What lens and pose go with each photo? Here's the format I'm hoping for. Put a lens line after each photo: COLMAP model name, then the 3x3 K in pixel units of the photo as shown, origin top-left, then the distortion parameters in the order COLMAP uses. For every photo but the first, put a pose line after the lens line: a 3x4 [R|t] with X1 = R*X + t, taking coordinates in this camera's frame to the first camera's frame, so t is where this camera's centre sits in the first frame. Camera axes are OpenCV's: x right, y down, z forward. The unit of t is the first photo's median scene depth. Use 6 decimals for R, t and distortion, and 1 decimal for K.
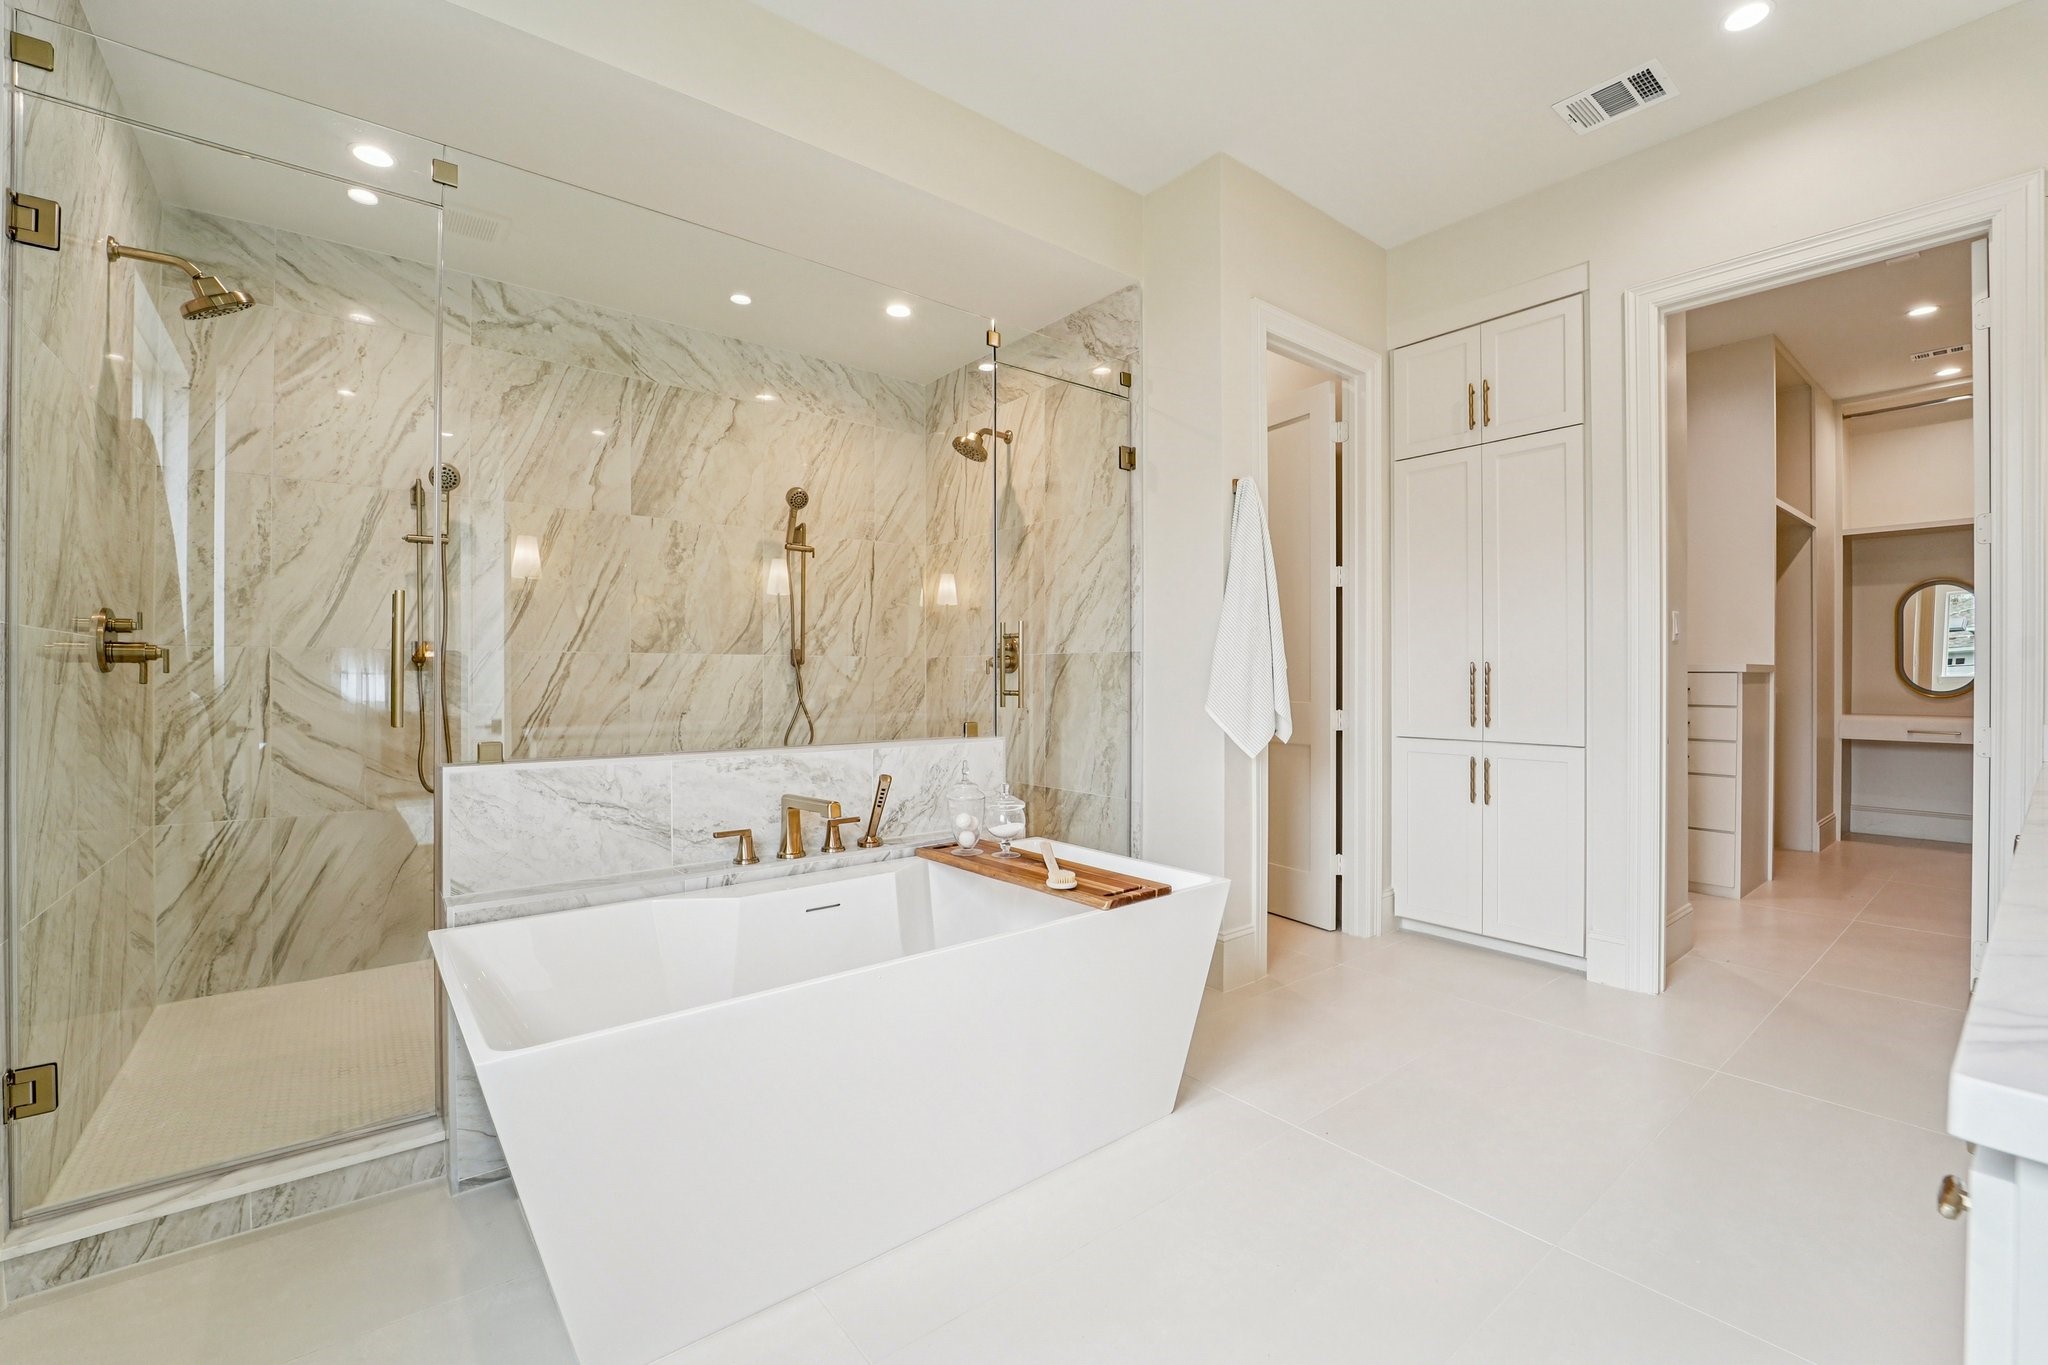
lens RADIAL K [[863.6, 0, 1020.4], [0, 863.6, 676.0], [0, 0, 1]] dist [-0.020675, -0.000647]
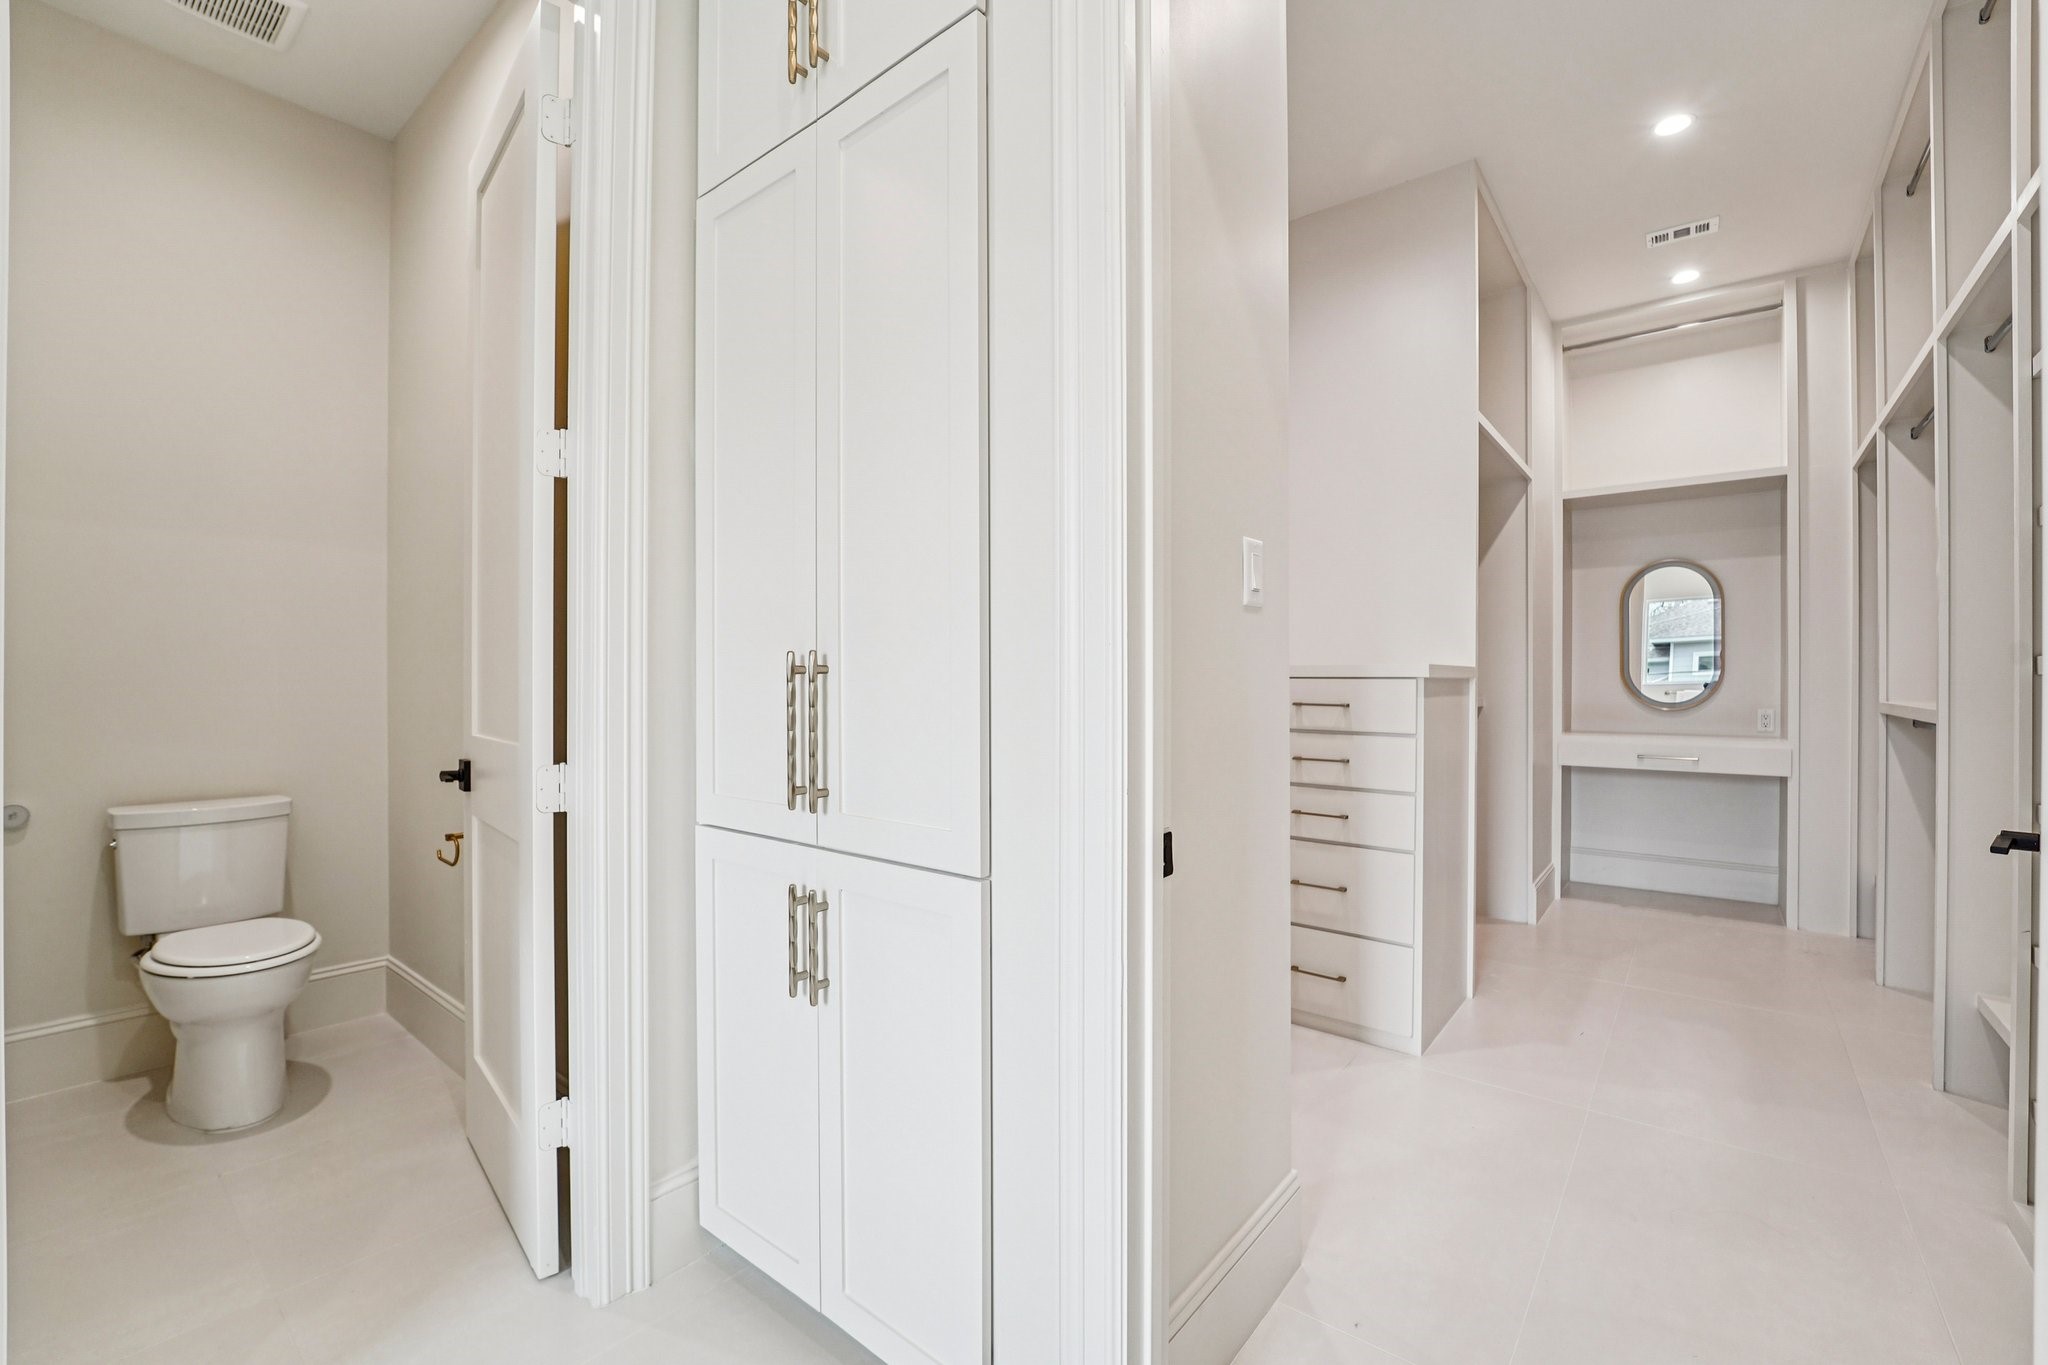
lens RADIAL K [[863.6, 0, 1021.6], [0, 863.6, 683.7], [0, 0, 1]] dist [-0.020675, -0.000647]
pose [[0.977053, -0.000751, 0.212996, 0.345030], [0.000627, 1.000000, 0.000648, -0.000557], [-0.212996, -0.000500, 0.977053, 0.364544]]
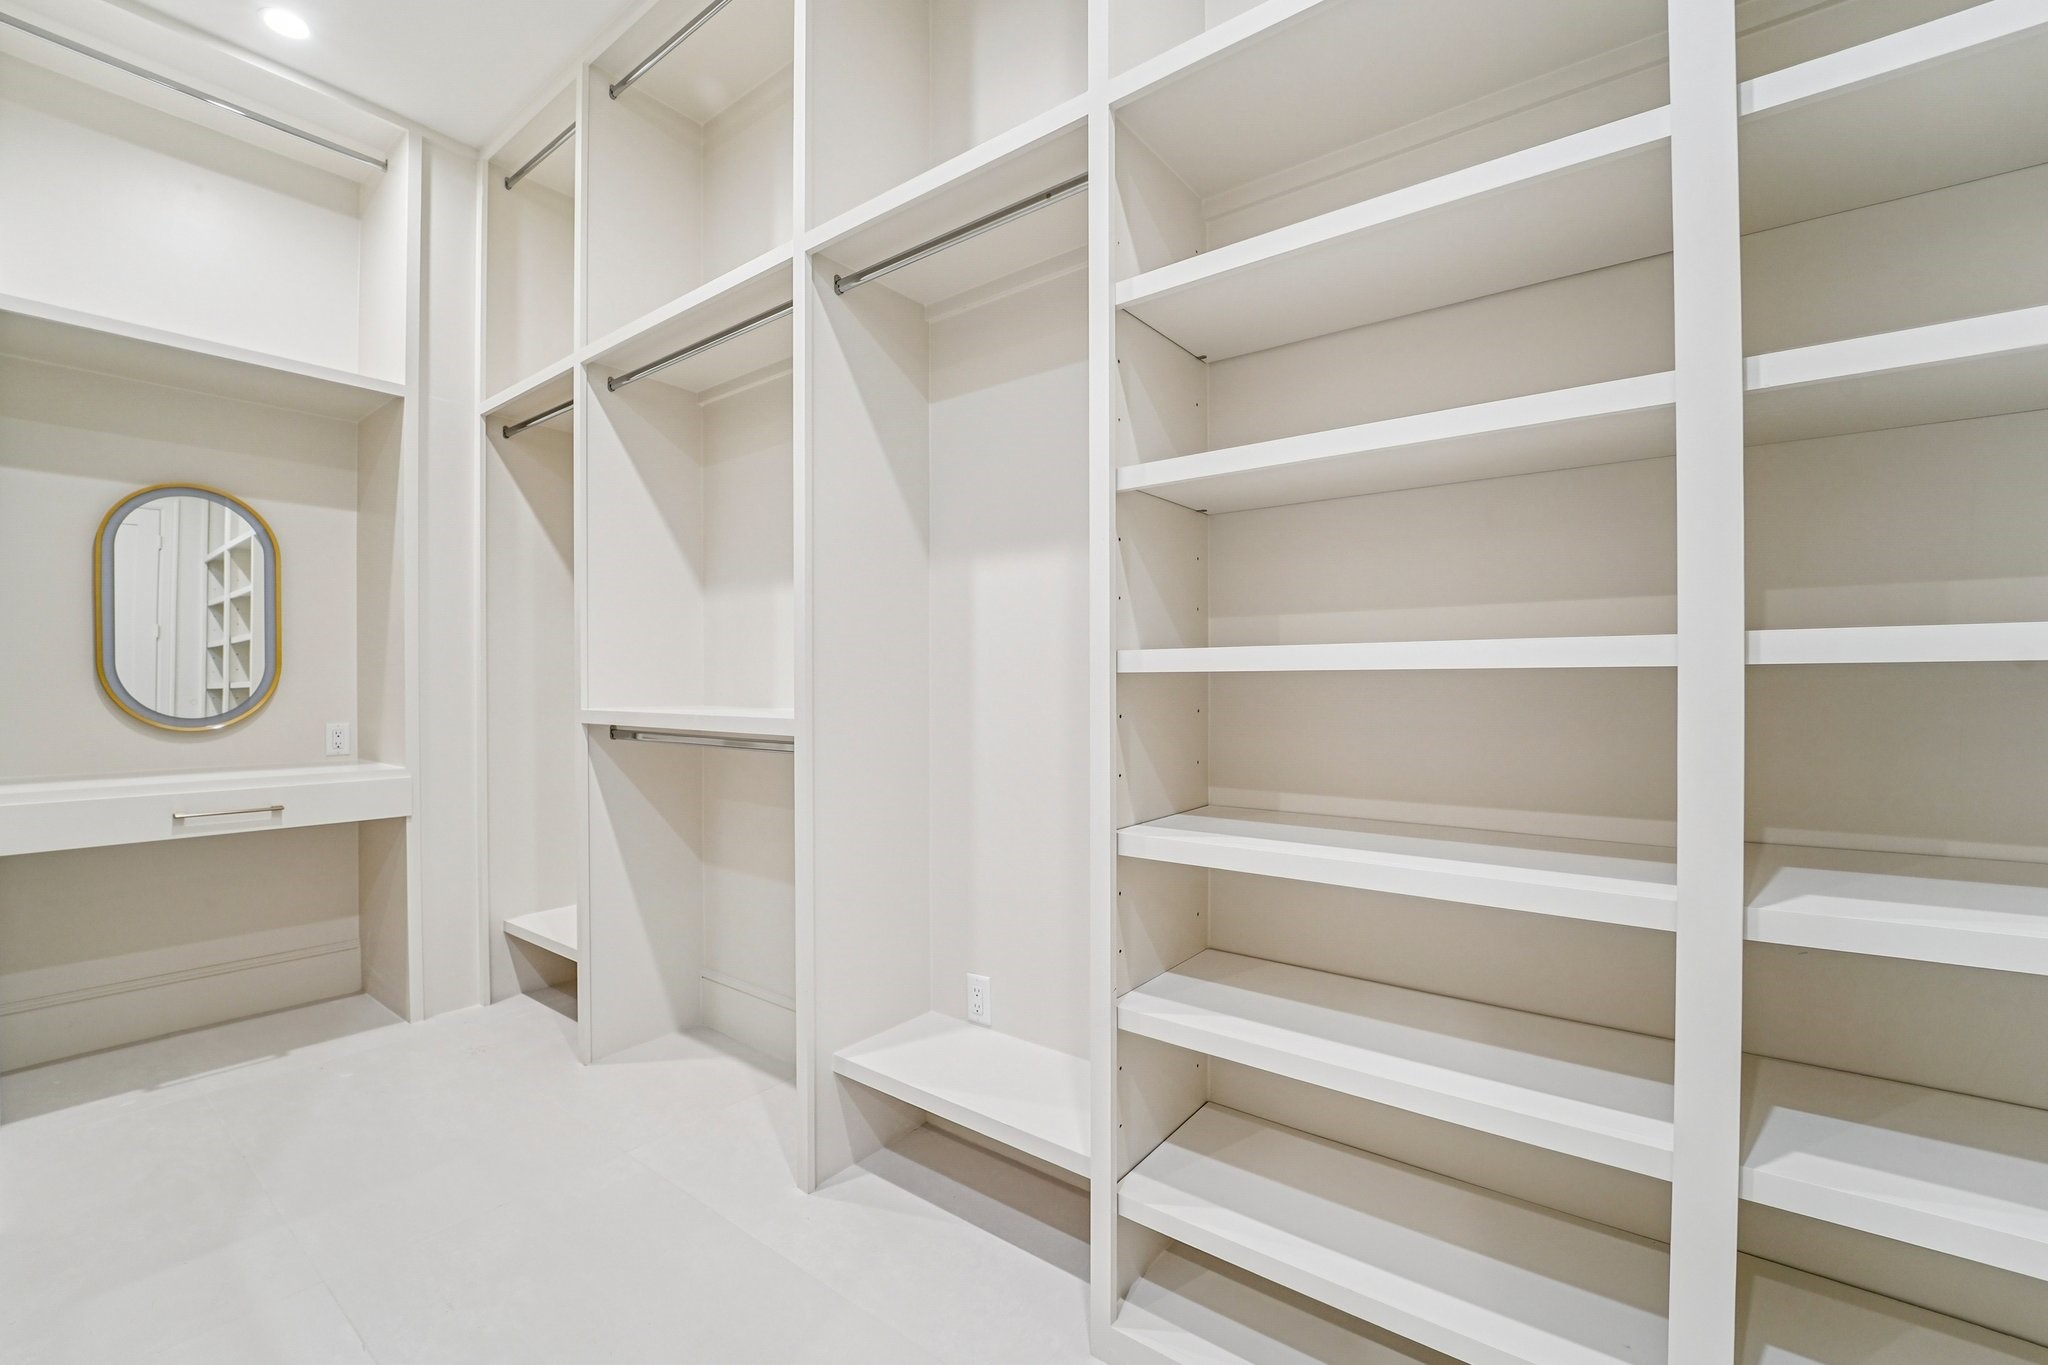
lens RADIAL K [[863.6, 0, 1017.8], [0, 863.6, 677.9], [0, 0, 1]] dist [-0.020675, -0.000647]
pose [[-0.228842, 0.002085, 0.973461, 0.535717], [0.006608, 0.999978, -0.000588, -0.002296], [-0.973441, 0.006298, -0.228851, 0.677132]]
